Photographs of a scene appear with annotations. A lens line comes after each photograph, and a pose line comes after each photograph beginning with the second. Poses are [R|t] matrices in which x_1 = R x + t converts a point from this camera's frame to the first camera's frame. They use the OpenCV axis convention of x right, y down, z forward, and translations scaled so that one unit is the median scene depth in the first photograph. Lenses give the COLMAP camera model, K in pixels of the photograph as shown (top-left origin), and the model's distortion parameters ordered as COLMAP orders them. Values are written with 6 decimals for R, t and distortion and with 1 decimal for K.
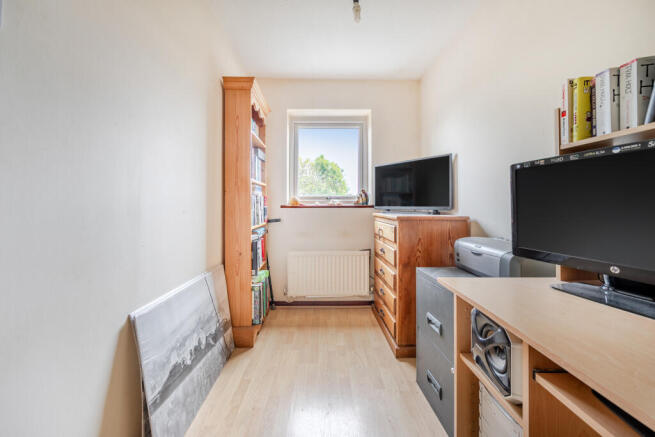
lens RADIAL K [[230.4, 0, 326.3], [0, 230.4, 203.5], [0, 0, 1]] dist [-0.001216, -0.000087]
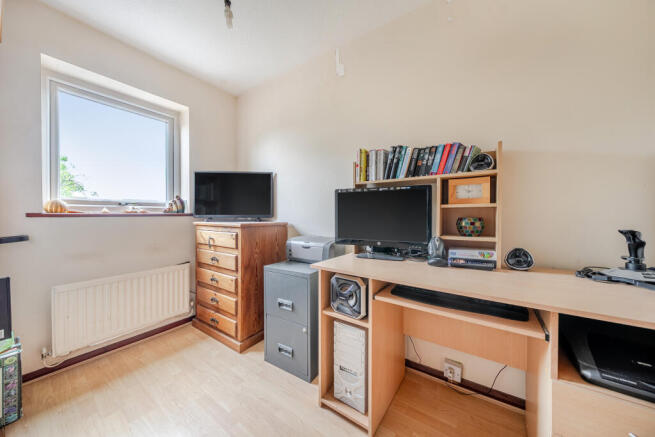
lens RADIAL K [[224.7, 0, 323.3], [0, 224.7, 218.4], [0, 0, 1]] dist [-0.000640, -0.000057]
pose [[0.586952, -0.012317, 0.809528, -0.282395], [-0.011125, 0.999667, 0.023276, 0.000884], [-0.809545, -0.022668, 0.586620, 0.060951]]
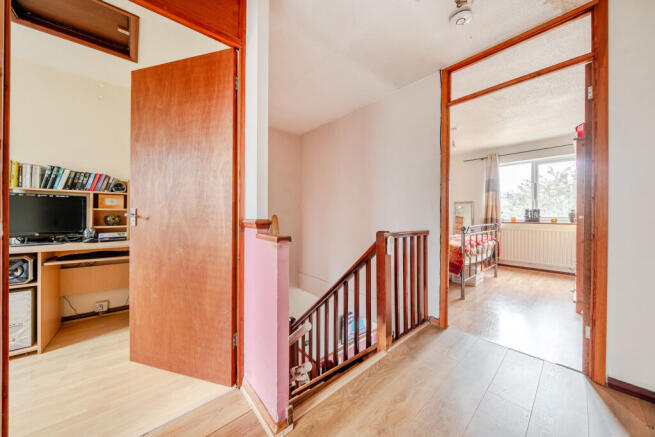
lens RADIAL K [[218.8, 0, 324.9], [0, 218.8, 214.1], [0, 0, 1]] dist [-0.011725, -0.000054]
pose [[-0.634313, -0.003533, 0.773068, -1.180415], [-0.020081, 0.999727, -0.011908, -0.009831], [-0.772815, -0.023077, -0.634211, -0.051272]]
